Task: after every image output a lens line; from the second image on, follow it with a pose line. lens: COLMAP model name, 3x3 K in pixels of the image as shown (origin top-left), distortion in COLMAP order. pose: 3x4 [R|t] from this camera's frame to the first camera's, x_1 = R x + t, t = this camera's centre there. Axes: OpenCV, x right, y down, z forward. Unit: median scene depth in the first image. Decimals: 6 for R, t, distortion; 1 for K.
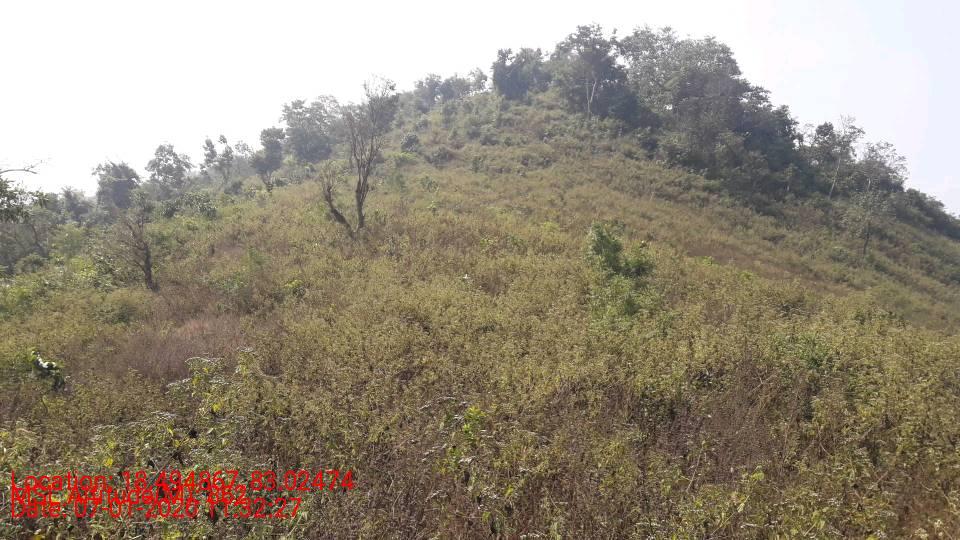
lens RADIAL K [[702.2, 0, 480.2], [0, 702.2, 269.3], [0, 0, 1]] dist [0.037018, -0.029892]
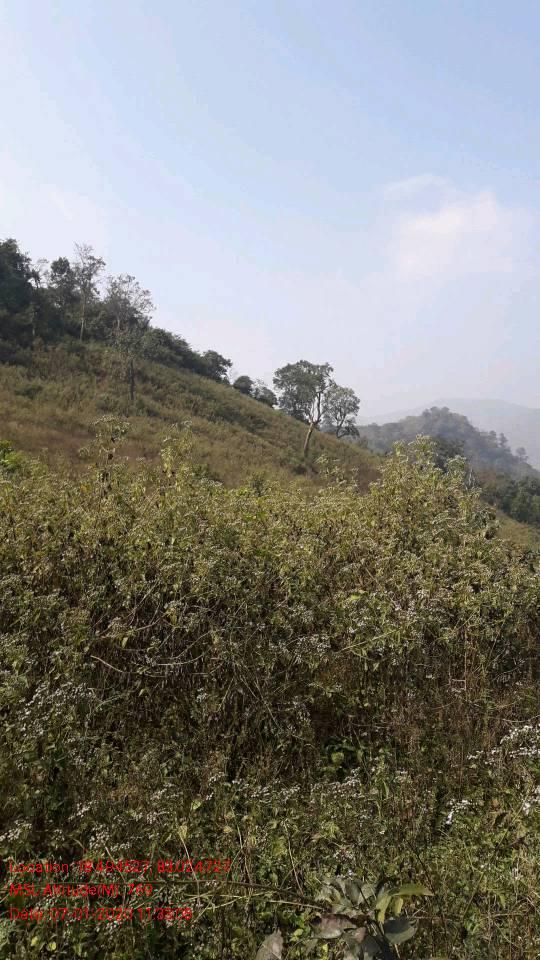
lens RADIAL K [[702.2, 0, 270.4], [0, 702.2, 479.8], [0, 0, 1]] dist [0.037018, -0.029892]
pose [[0.742820, -0.181336, 0.644466, 0.079617], [0.141358, 0.983399, 0.113772, 0.000753], [-0.654398, 0.006588, 0.756121, 0.199517]]
